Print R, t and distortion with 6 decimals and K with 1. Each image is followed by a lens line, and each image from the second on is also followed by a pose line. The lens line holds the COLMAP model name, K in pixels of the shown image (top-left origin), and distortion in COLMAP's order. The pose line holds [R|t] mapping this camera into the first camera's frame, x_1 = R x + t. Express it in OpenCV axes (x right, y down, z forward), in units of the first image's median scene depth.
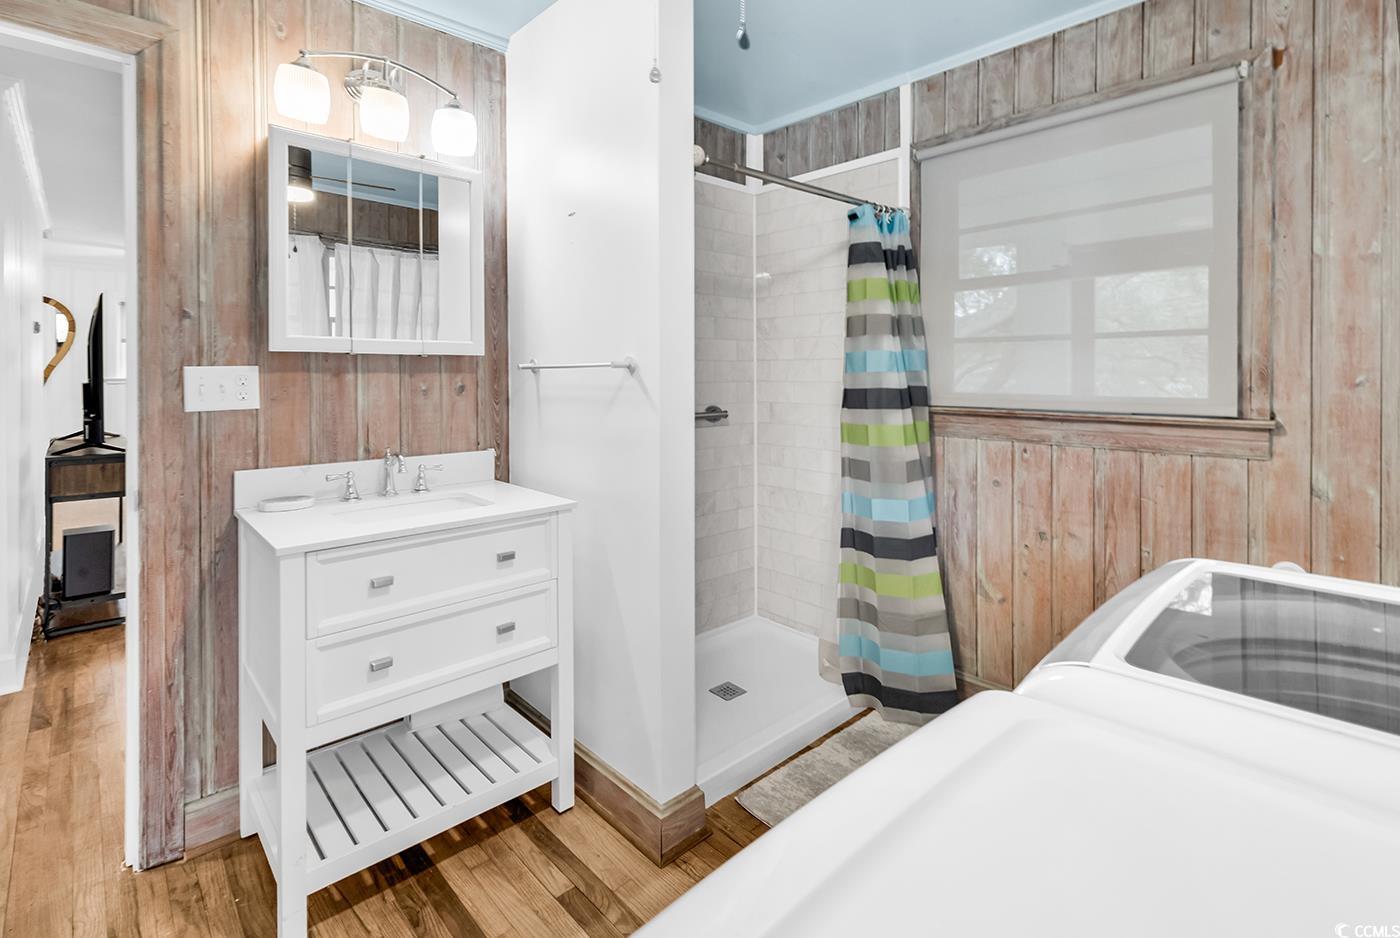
lens RADIAL K [[667.9, 0, 699.3], [0, 667.9, 376.7], [0, 0, 1]] dist [0.000646, 0.000122]
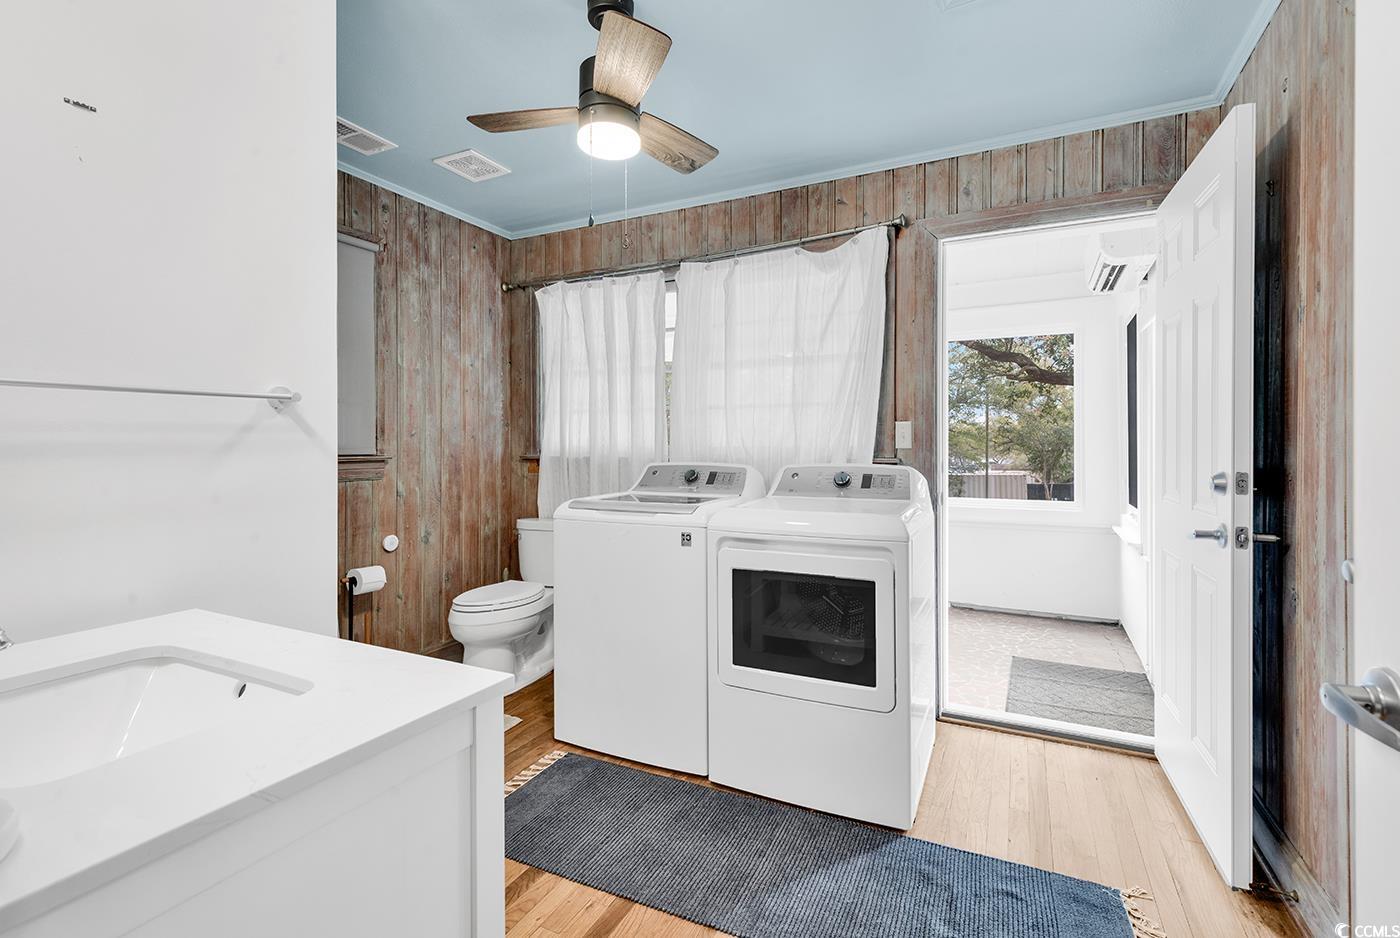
lens RADIAL K [[638.4, 0, 709.0], [0, 638.4, 459.3], [0, 0, 1]] dist [0.000644, -0.000014]
pose [[-0.362455, -0.020242, 0.931781, -1.021310], [0.010995, 0.999602, 0.025992, 0.041934], [-0.931936, 0.019666, -0.362088, 0.834237]]
